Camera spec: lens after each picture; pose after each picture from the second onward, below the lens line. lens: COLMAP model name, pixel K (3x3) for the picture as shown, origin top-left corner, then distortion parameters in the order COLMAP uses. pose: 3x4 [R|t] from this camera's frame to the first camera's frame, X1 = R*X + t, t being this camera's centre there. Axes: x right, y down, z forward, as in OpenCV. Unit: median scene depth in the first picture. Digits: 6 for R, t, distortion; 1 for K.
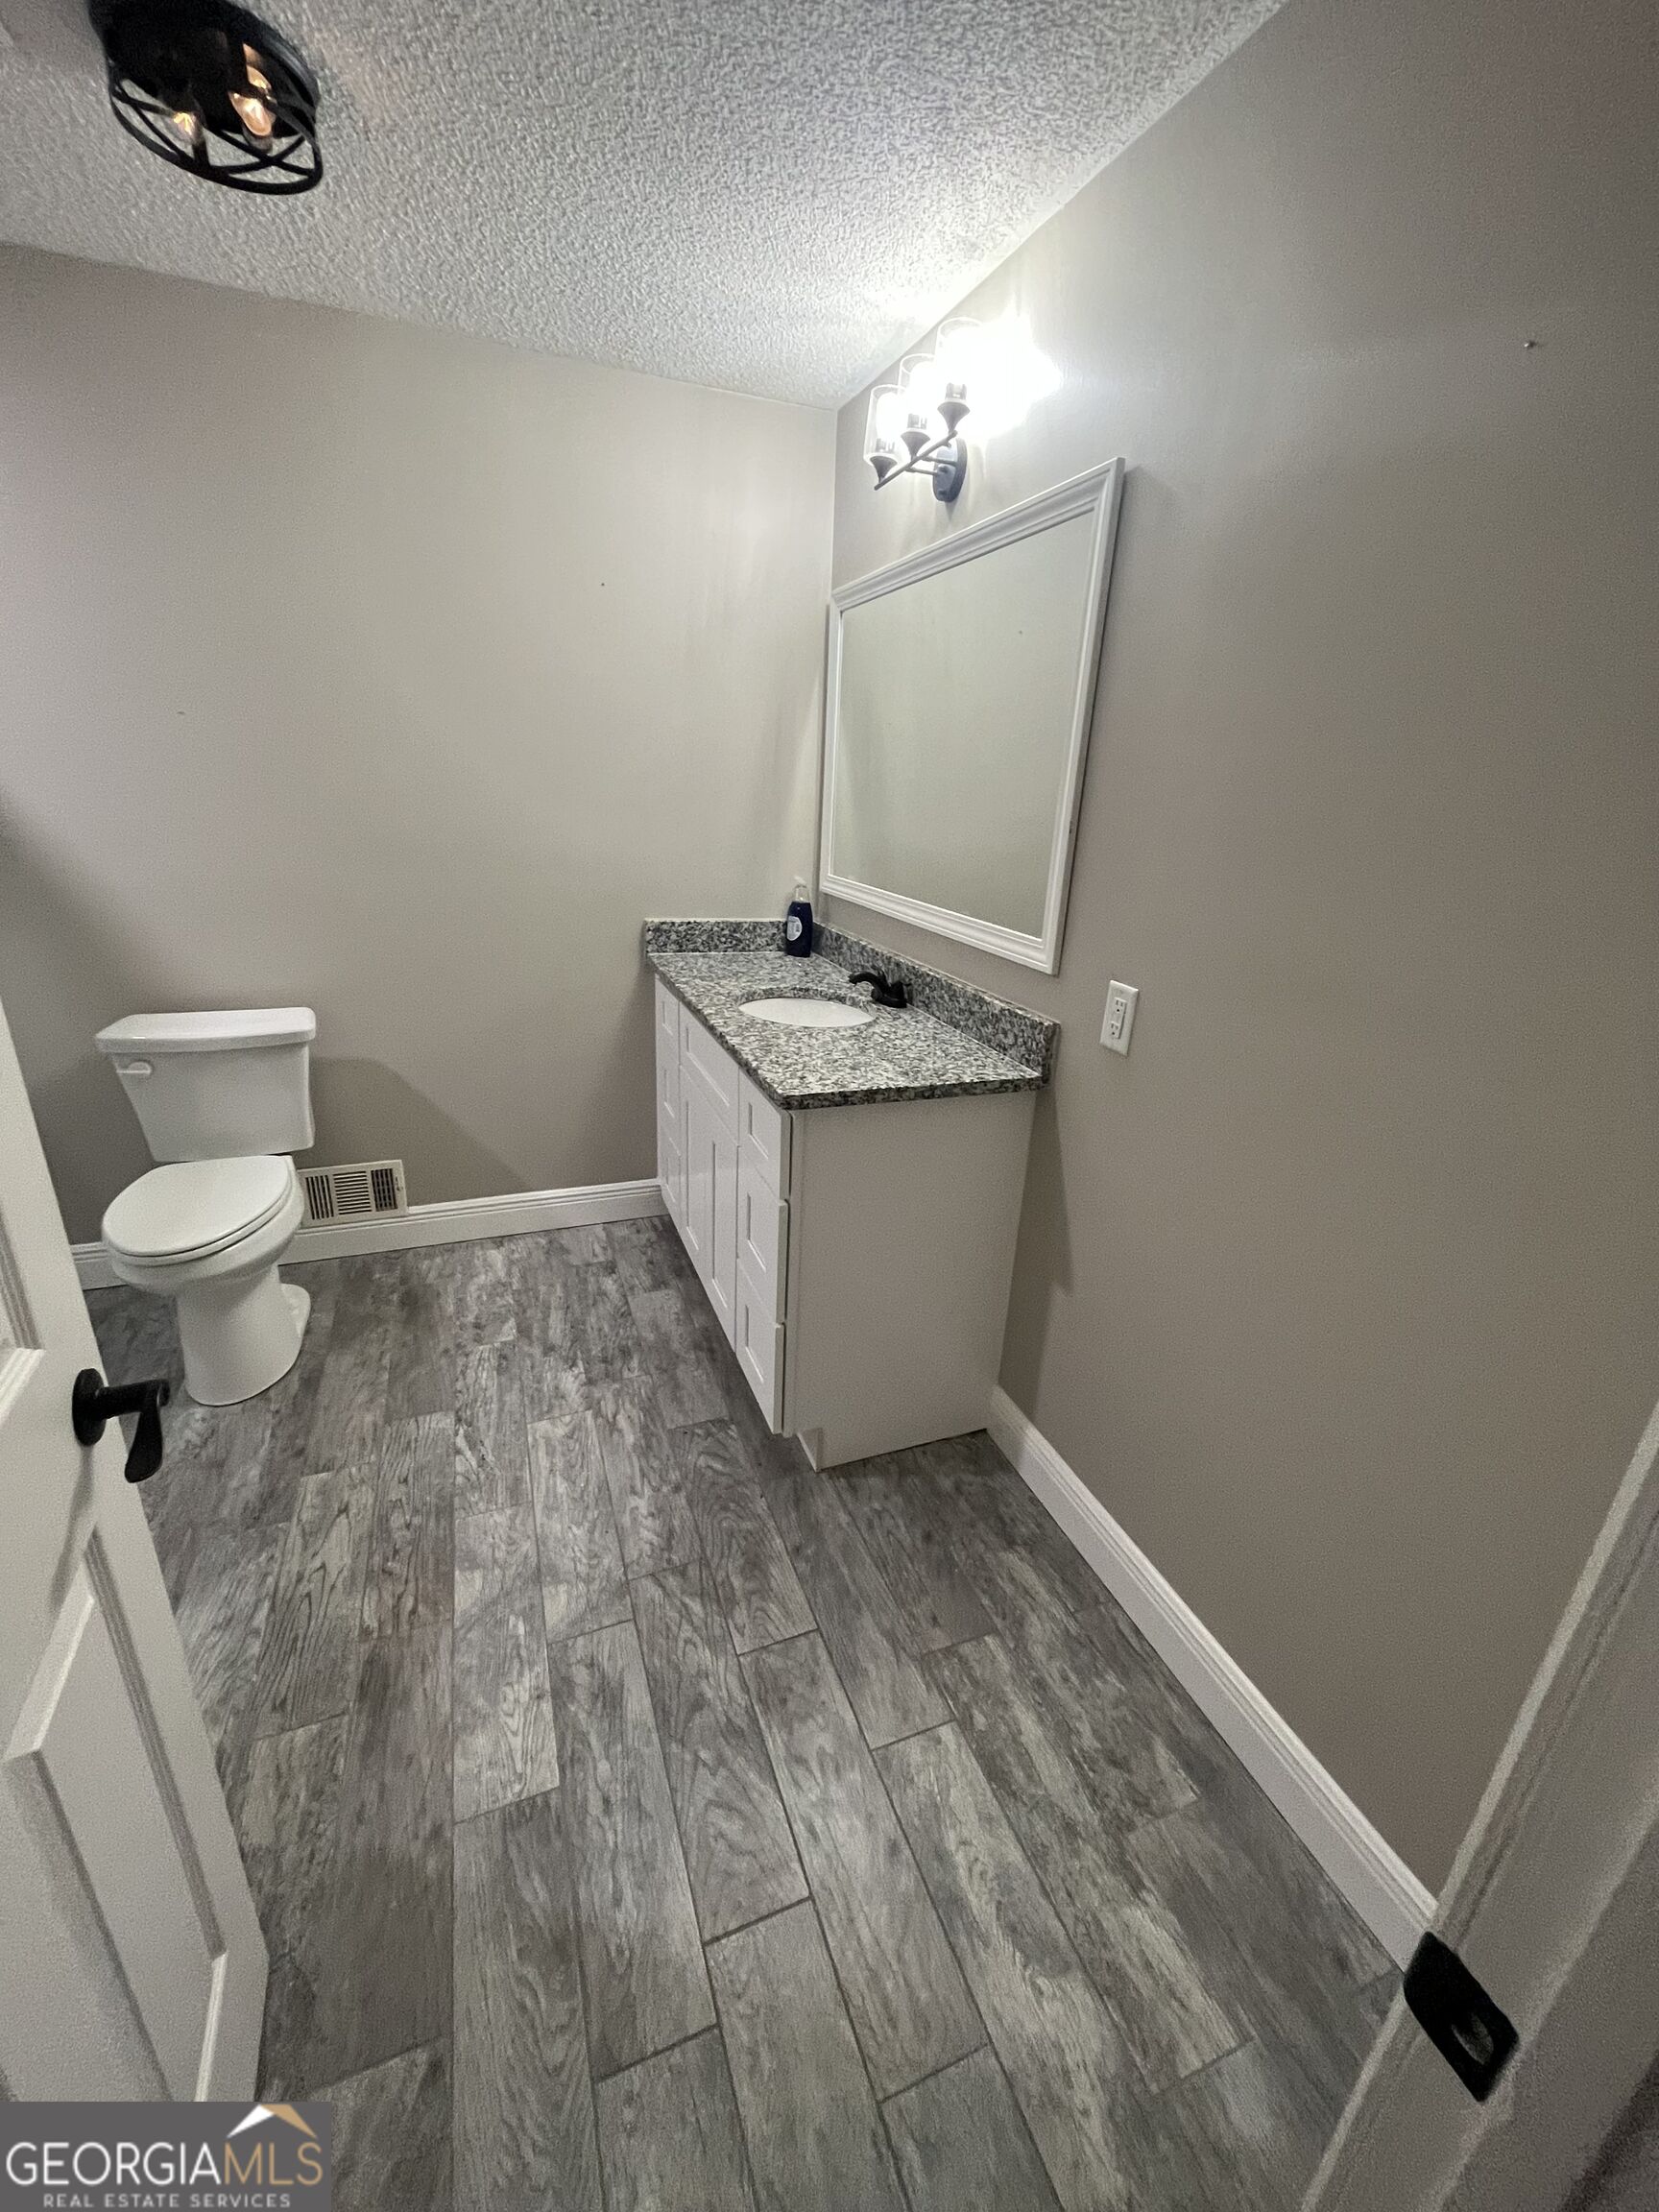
lens RADIAL K [[889.8, 0, 832.8], [0, 889.8, 1111.5], [0, 0, 1]] dist [0.000018, -0.000195]
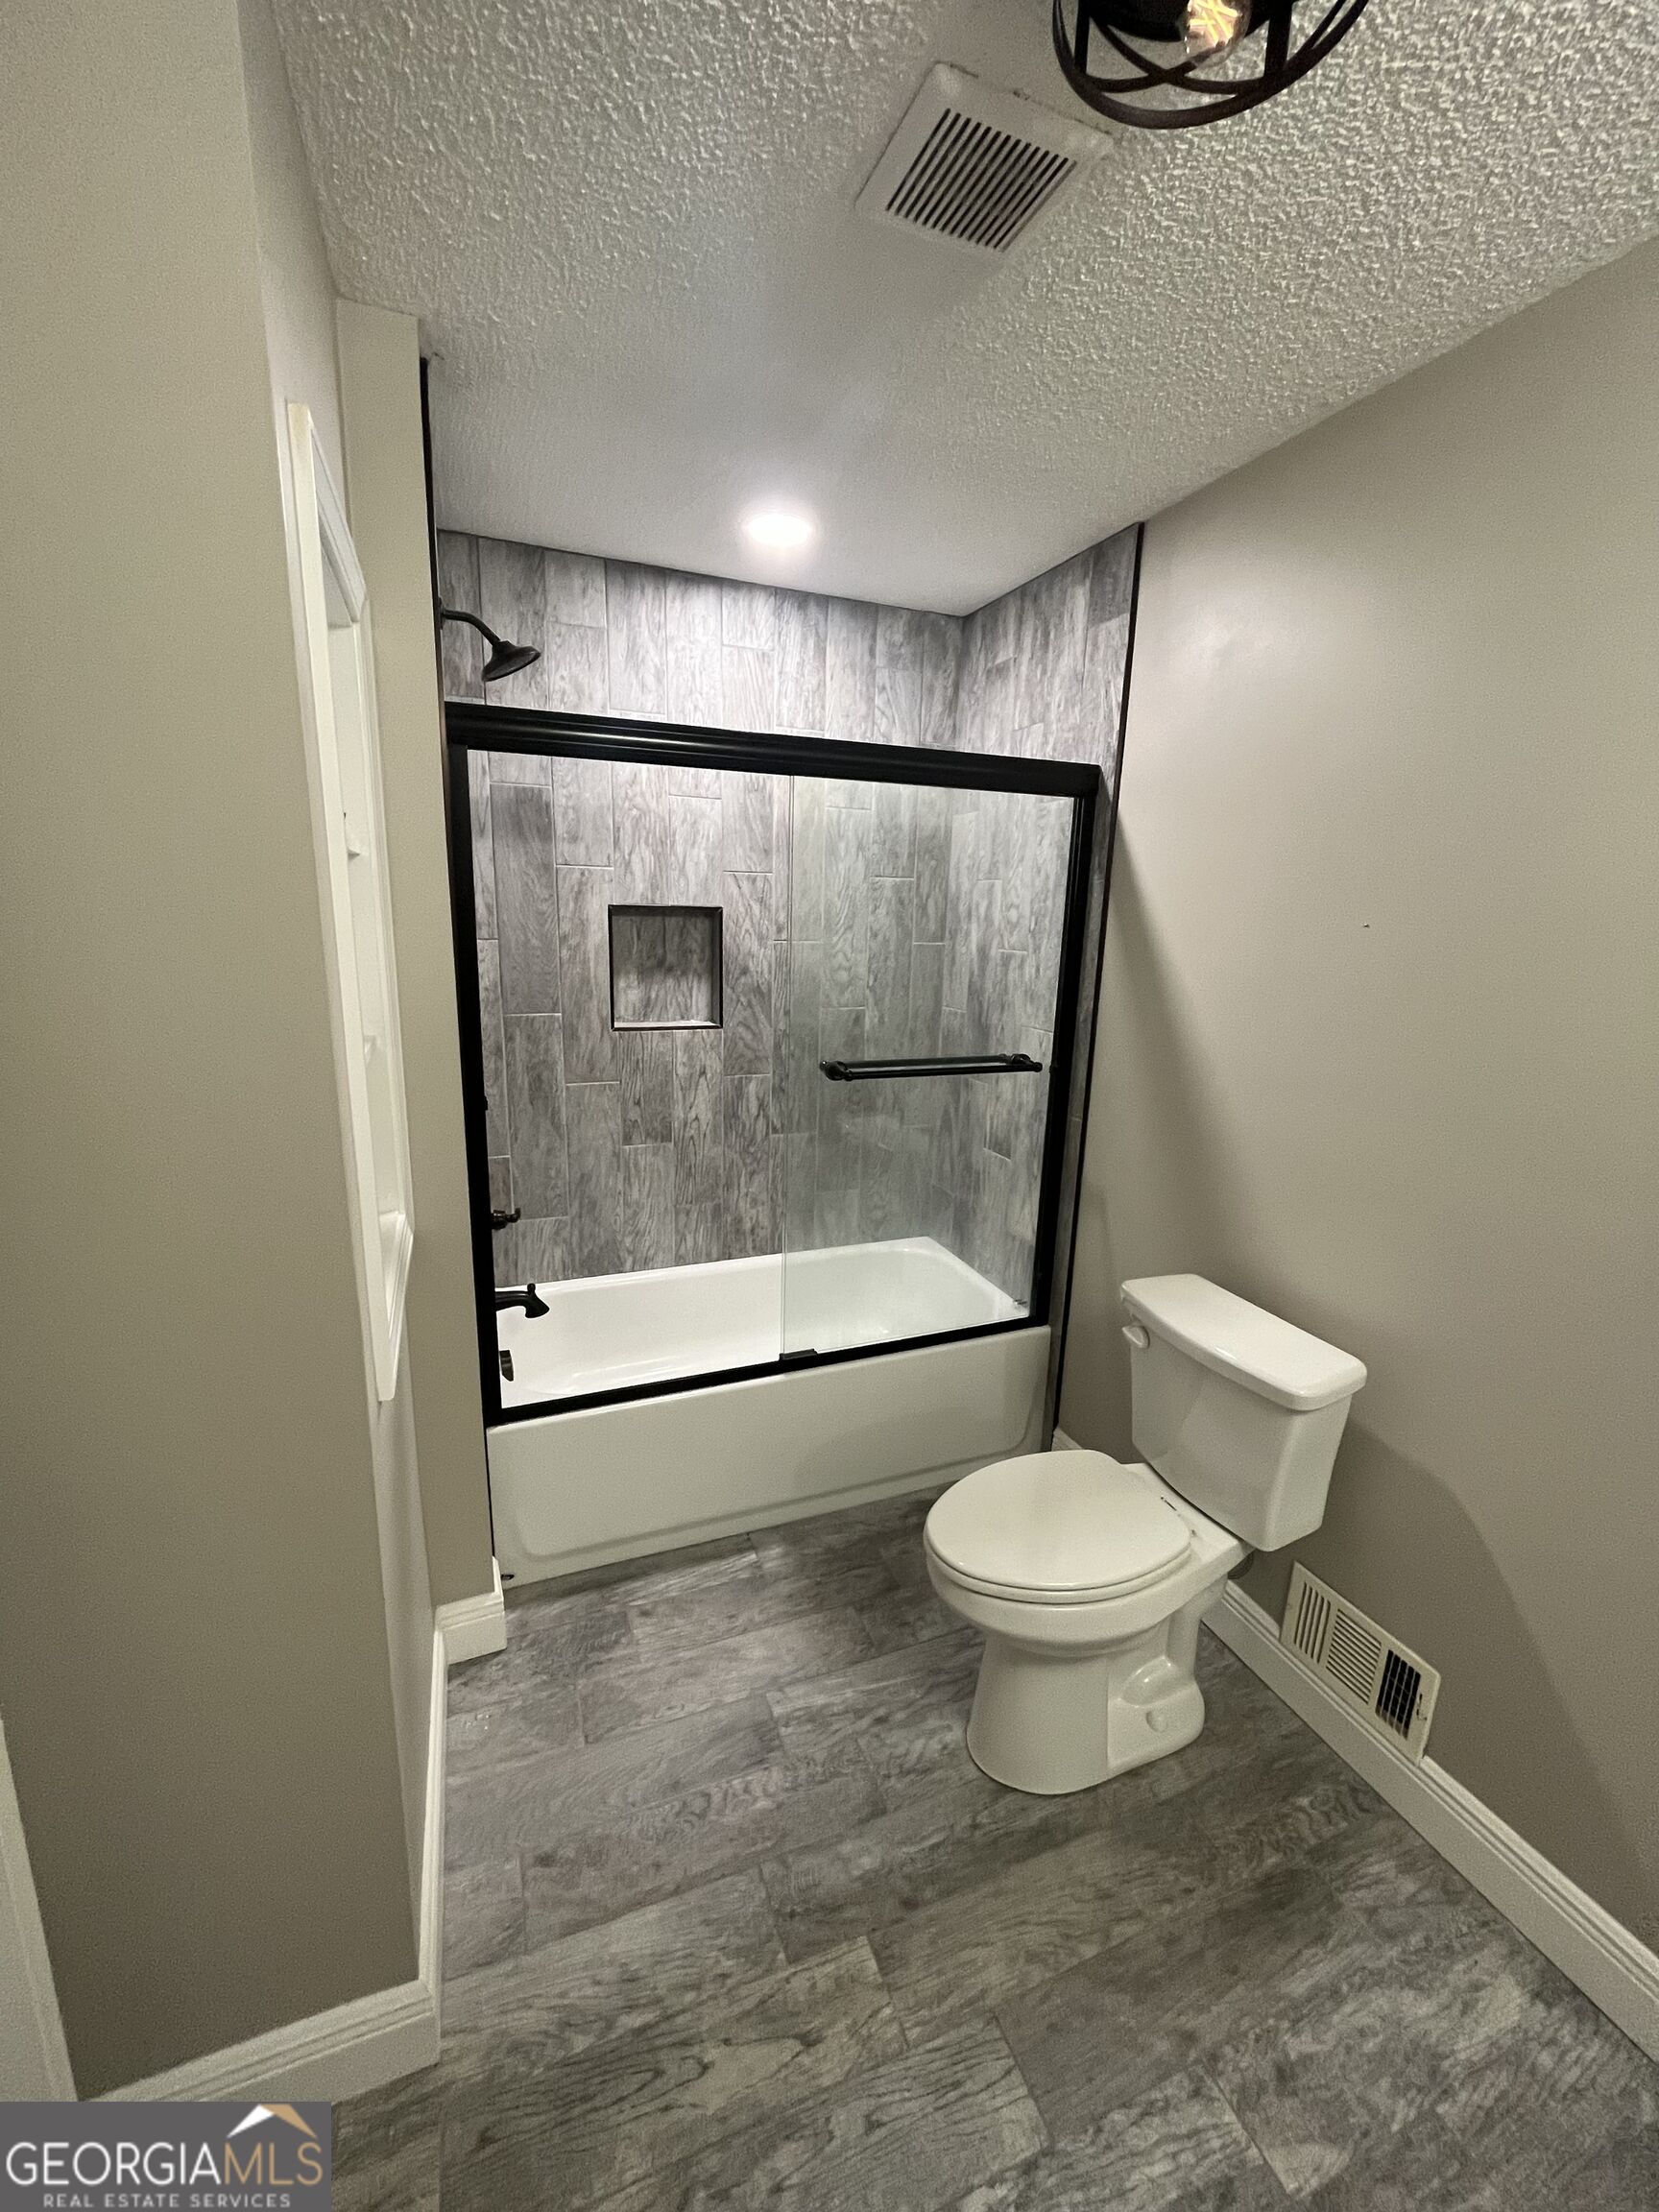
lens RADIAL K [[889.8, 0, 825.3], [0, 889.8, 1108.1], [0, 0, 1]] dist [0.000018, -0.000195]
pose [[0.004517, 0.171940, -0.985097, -0.003946], [-0.373351, 0.914163, 0.157847, -0.240452], [0.927679, 0.367074, 0.068324, 0.542762]]
